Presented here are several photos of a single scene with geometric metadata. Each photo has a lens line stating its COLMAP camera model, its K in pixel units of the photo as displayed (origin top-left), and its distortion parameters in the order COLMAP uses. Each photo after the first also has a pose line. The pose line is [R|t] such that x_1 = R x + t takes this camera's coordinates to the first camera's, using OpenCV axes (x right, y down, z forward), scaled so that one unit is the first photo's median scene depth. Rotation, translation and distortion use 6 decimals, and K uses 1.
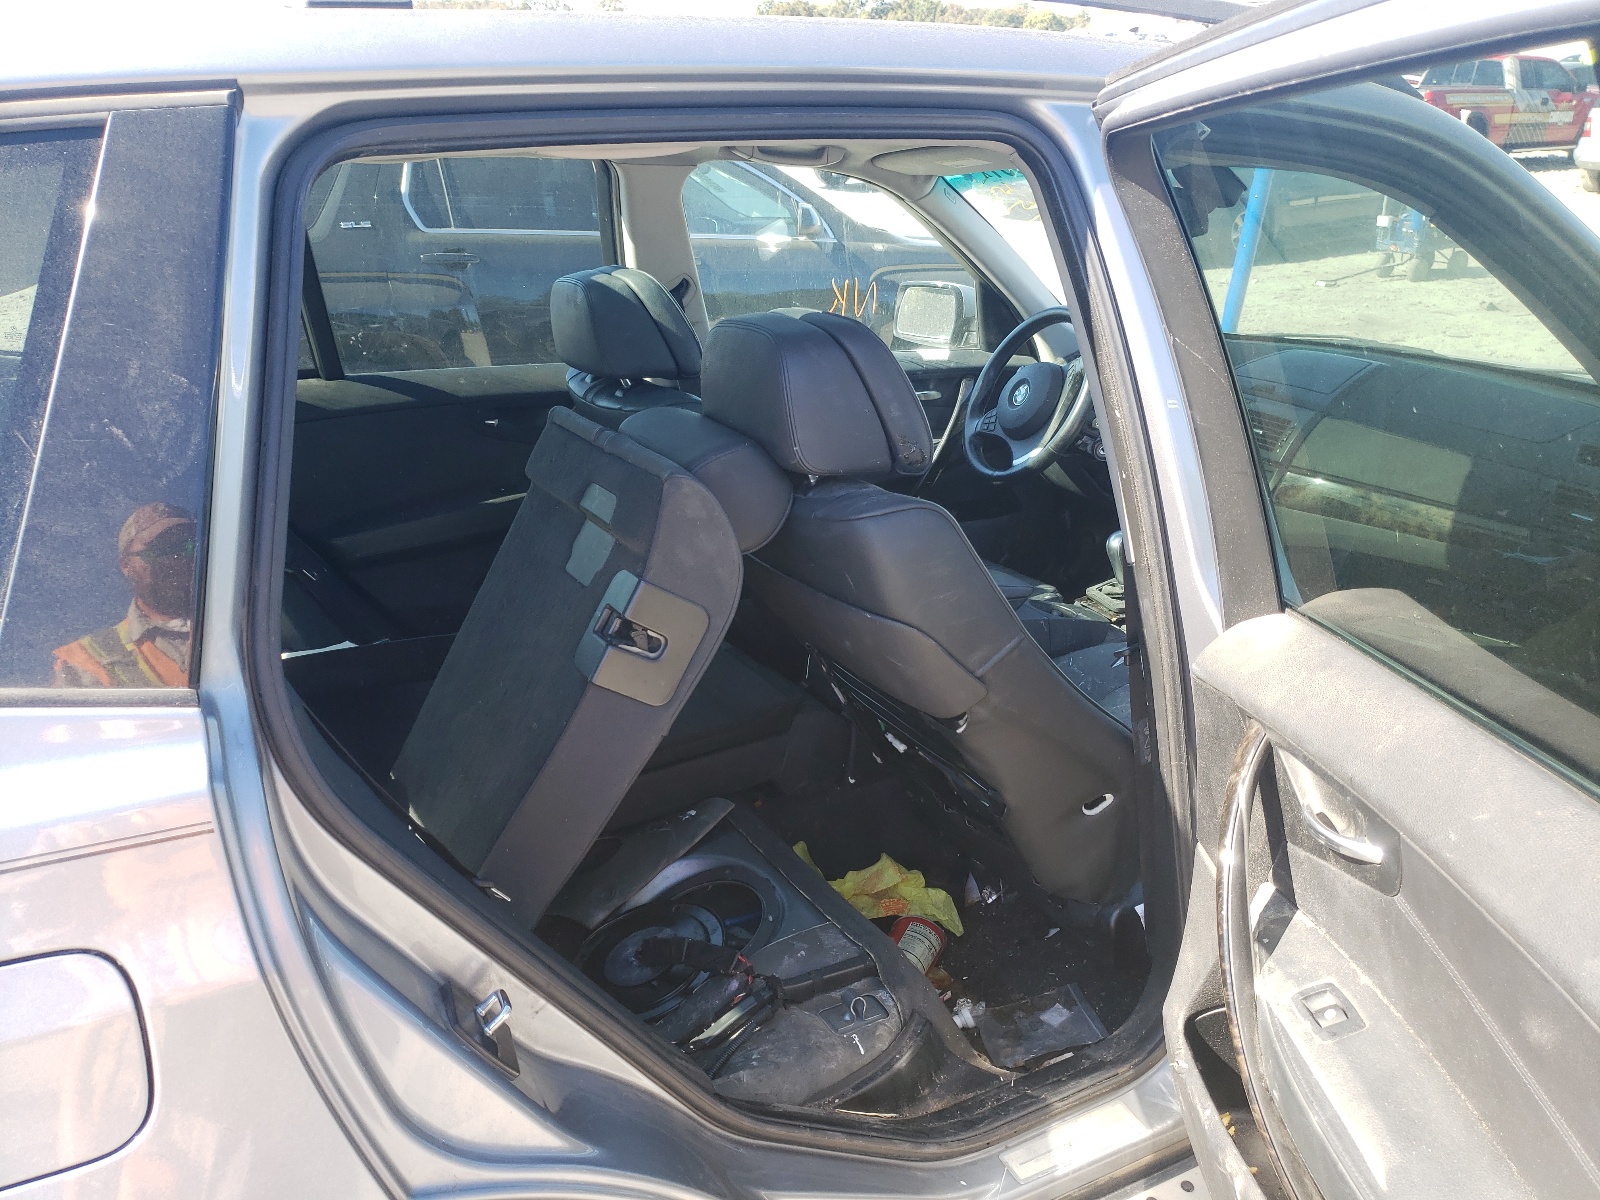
lens RADIAL K [[1219.7, 0, 797.5], [0, 1219.7, 600.2], [0, 0, 1]] dist [0.004390, 0.000459]
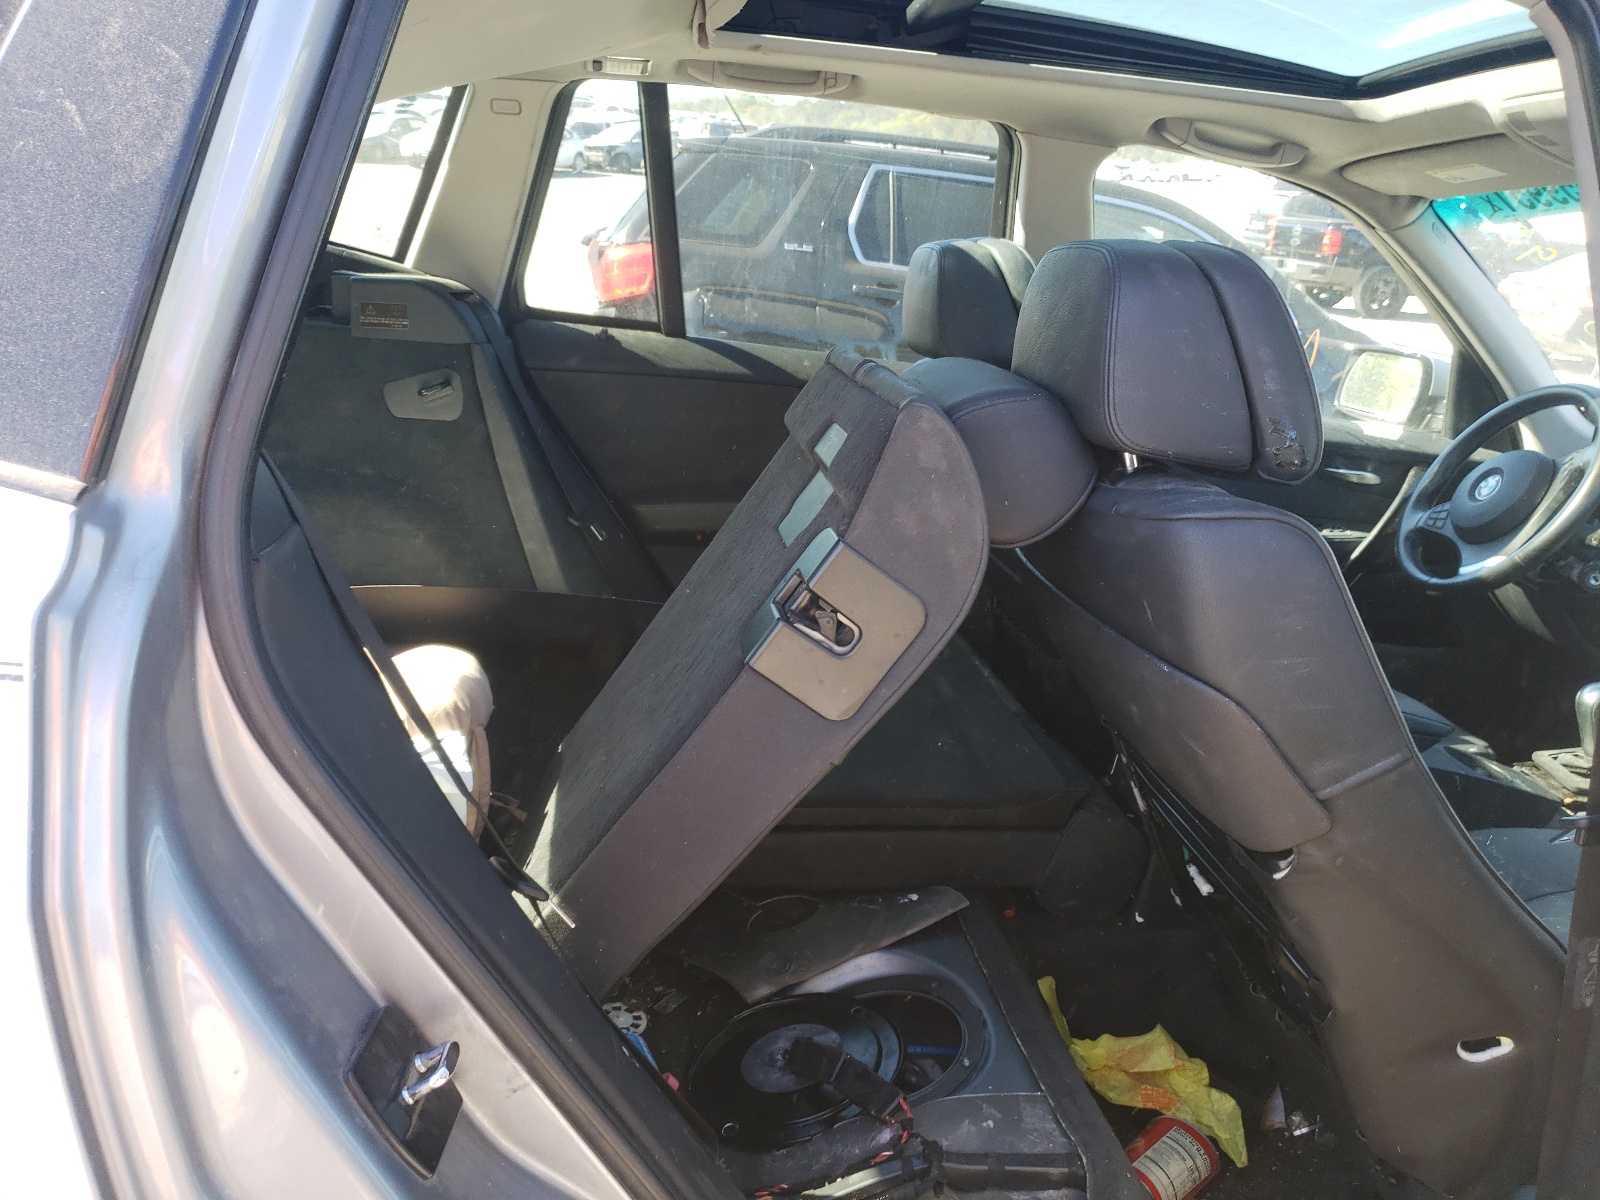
lens RADIAL K [[1218.9, 0, 795.9], [0, 1218.9, 593.8], [0, 0, 1]] dist [-0.050381, 0.046428]
pose [[0.923662, 0.196105, -0.329228, 0.057821], [-0.221605, 0.974257, -0.041405, 0.032271], [0.312633, 0.111203, 0.943342, 0.209076]]
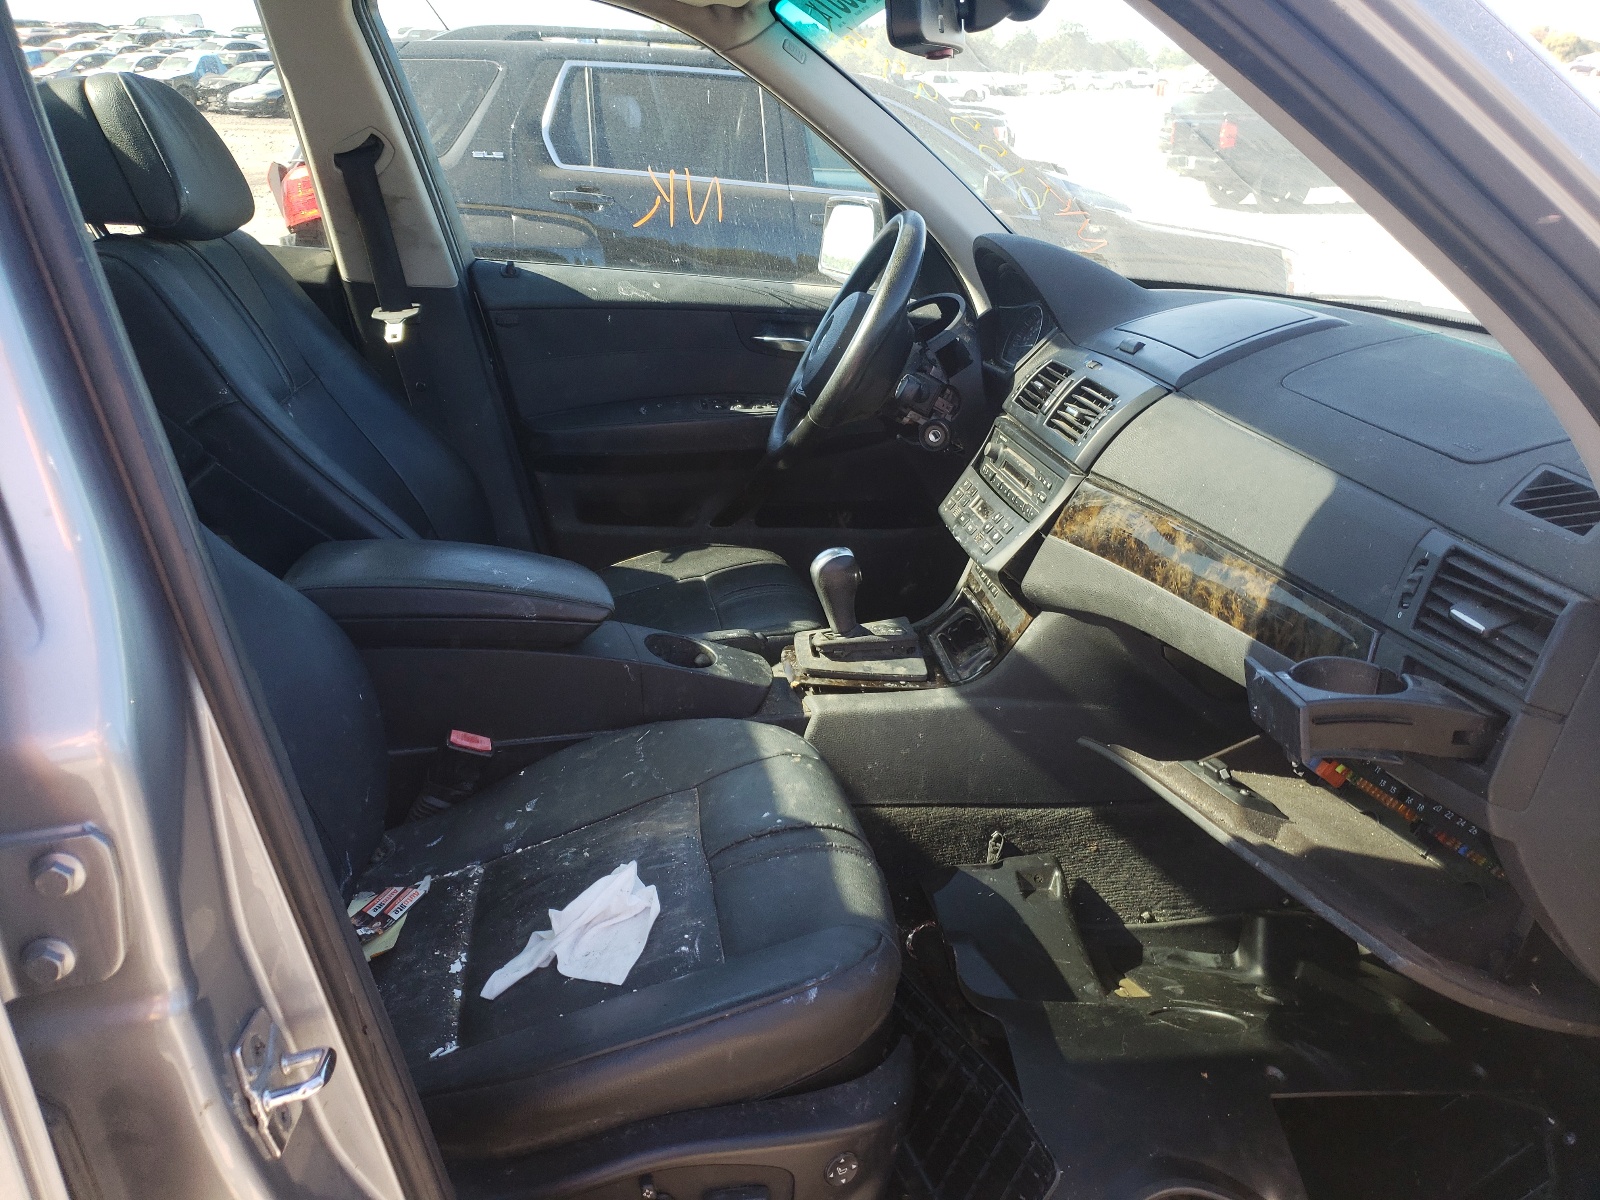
lens RADIAL K [[1218.9, 0, 795.9], [0, 1218.9, 593.8], [0, 0, 1]] dist [-0.050381, 0.046428]
pose [[0.930474, 0.161717, -0.328735, 0.579440], [-0.168881, 0.985613, 0.006849, -0.039199], [0.325113, 0.049144, 0.944397, 0.498905]]
